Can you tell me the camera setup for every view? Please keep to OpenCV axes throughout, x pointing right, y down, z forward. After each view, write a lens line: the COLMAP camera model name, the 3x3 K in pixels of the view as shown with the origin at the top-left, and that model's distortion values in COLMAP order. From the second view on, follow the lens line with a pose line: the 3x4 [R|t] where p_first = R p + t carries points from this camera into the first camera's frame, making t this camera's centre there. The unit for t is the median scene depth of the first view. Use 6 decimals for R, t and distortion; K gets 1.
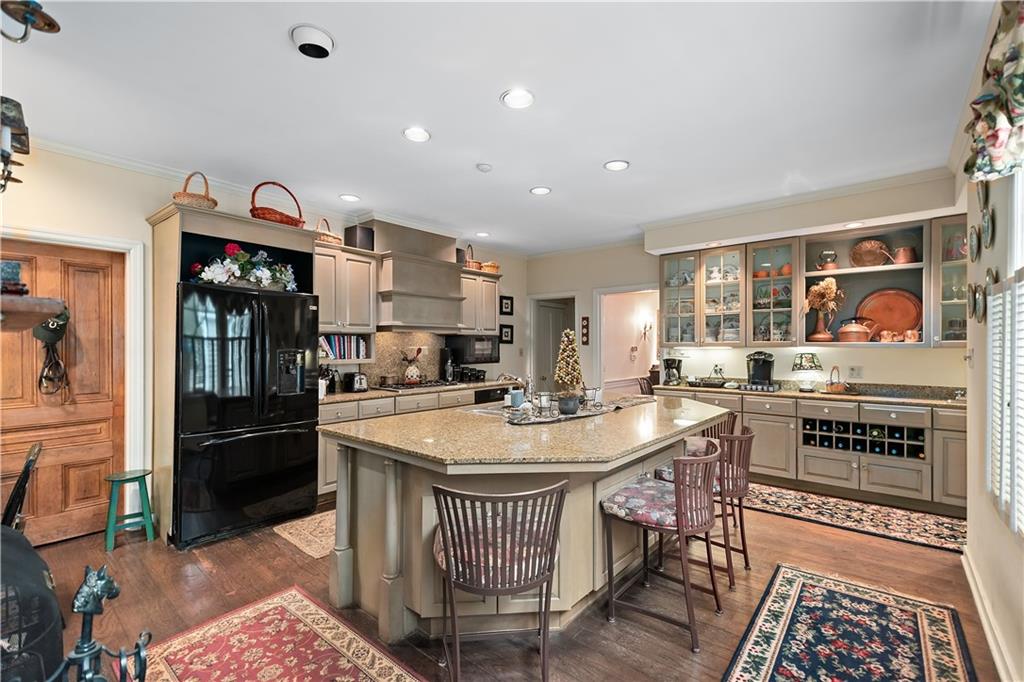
lens RADIAL K [[448.2, 0, 533.3], [0, 448.2, 346.4], [0, 0, 1]] dist [0.024357, 0.000083]
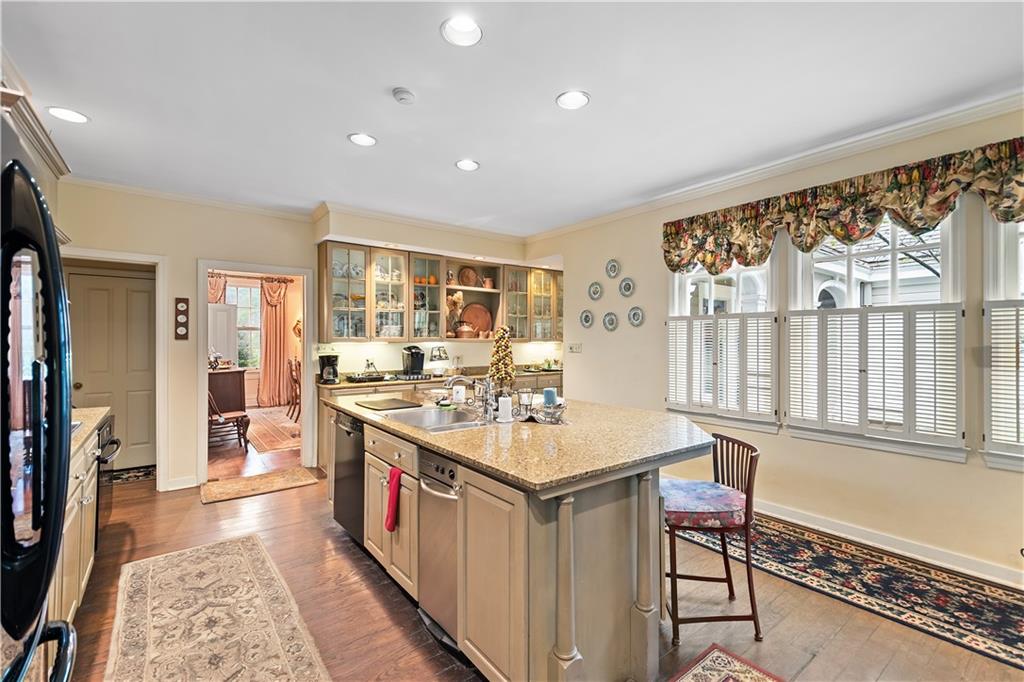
lens RADIAL K [[448.2, 0, 515.8], [0, 448.2, 339.5], [0, 0, 1]] dist [0.024357, 0.000083]
pose [[0.238606, 0.003032, 0.971112, -0.592883], [-0.000778, 0.999995, -0.002931, -0.002496], [-0.971116, -0.000056, 0.238607, 0.493772]]
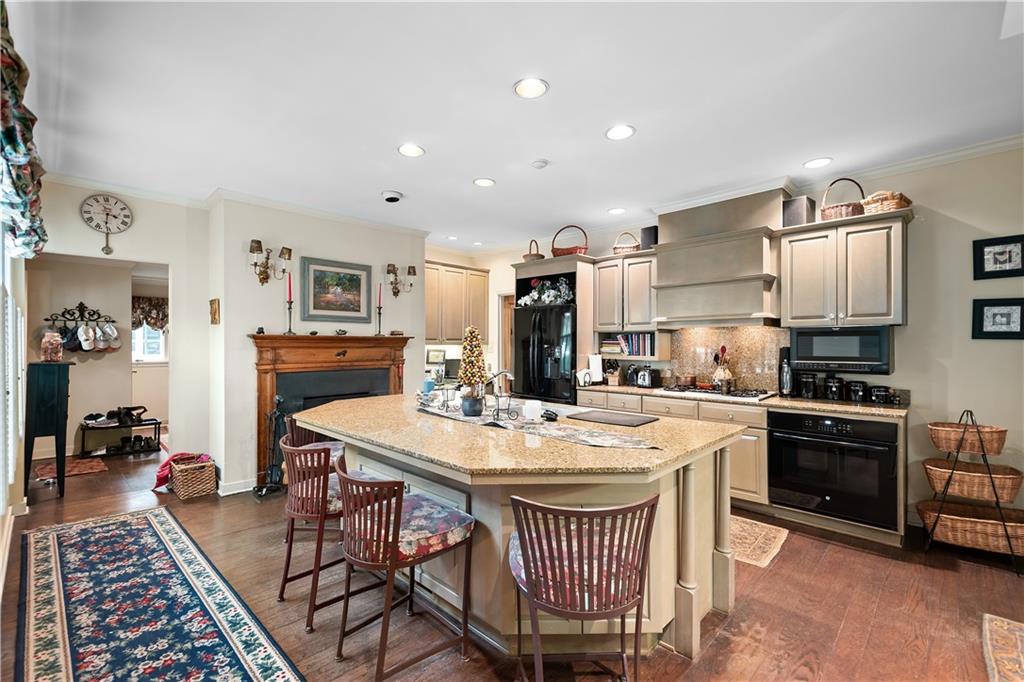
lens RADIAL K [[448.2, 0, 513.2], [0, 448.2, 343.0], [0, 0, 1]] dist [0.024357, 0.000083]
pose [[-0.094670, 0.001993, -0.995507, 0.675884], [0.000140, 0.999998, 0.001988, -0.004207], [0.995509, 0.000049, -0.094670, 0.793243]]
